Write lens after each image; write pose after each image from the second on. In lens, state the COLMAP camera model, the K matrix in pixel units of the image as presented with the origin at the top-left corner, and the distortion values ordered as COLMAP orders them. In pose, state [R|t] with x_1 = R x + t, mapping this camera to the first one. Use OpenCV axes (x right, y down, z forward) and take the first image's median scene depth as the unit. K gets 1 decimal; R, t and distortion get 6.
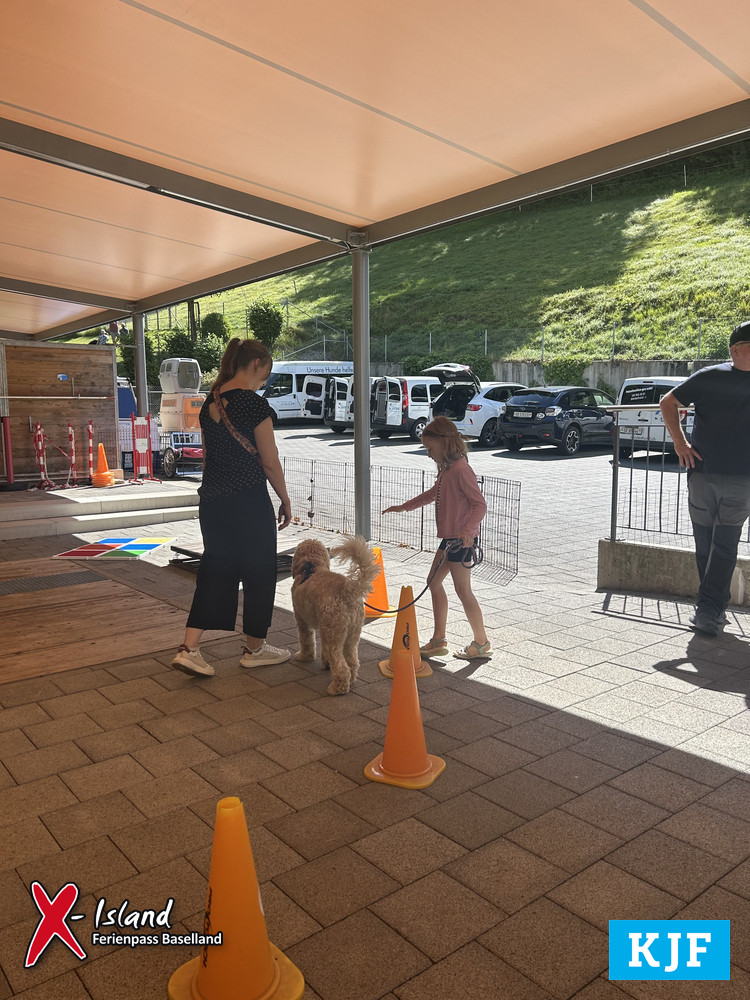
lens RADIAL K [[753.7, 0, 371.2], [0, 753.7, 500.3], [0, 0, 1]] dist [-0.003046, -0.006617]
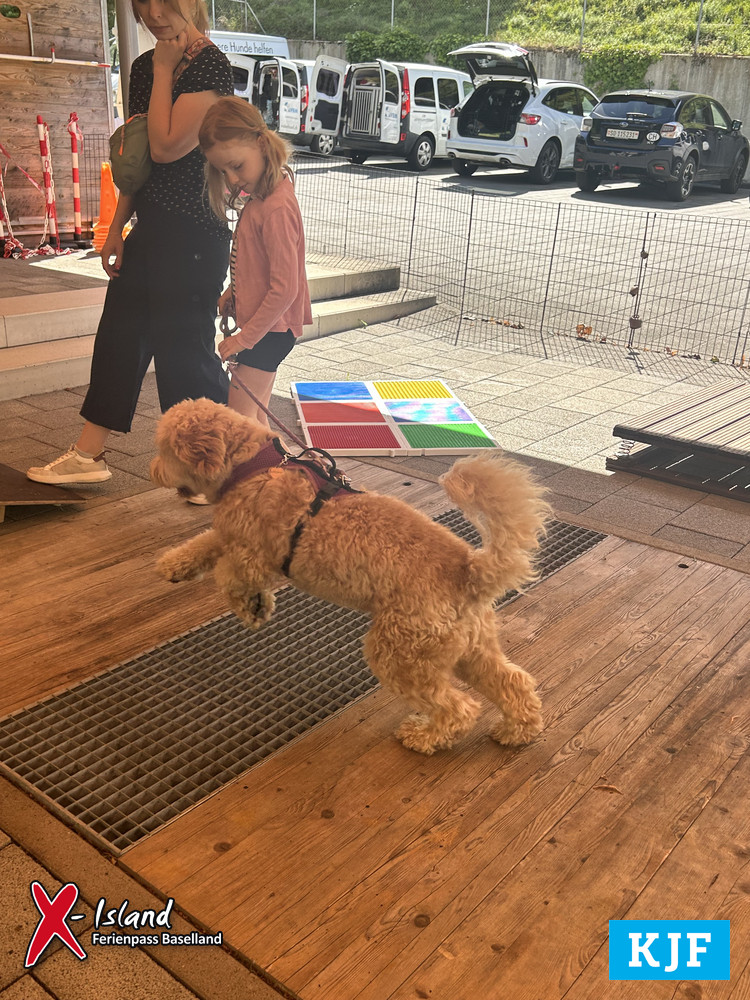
lens RADIAL K [[936.6, 0, 375.0], [0, 936.6, 500.0], [0, 0, 1]] dist [-0.007647, 0.015273]
pose [[0.976983, -0.041071, 0.209325, -0.177997], [-0.015050, 0.965573, 0.259698, -0.012635], [-0.212785, -0.256871, 0.942730, 0.175397]]
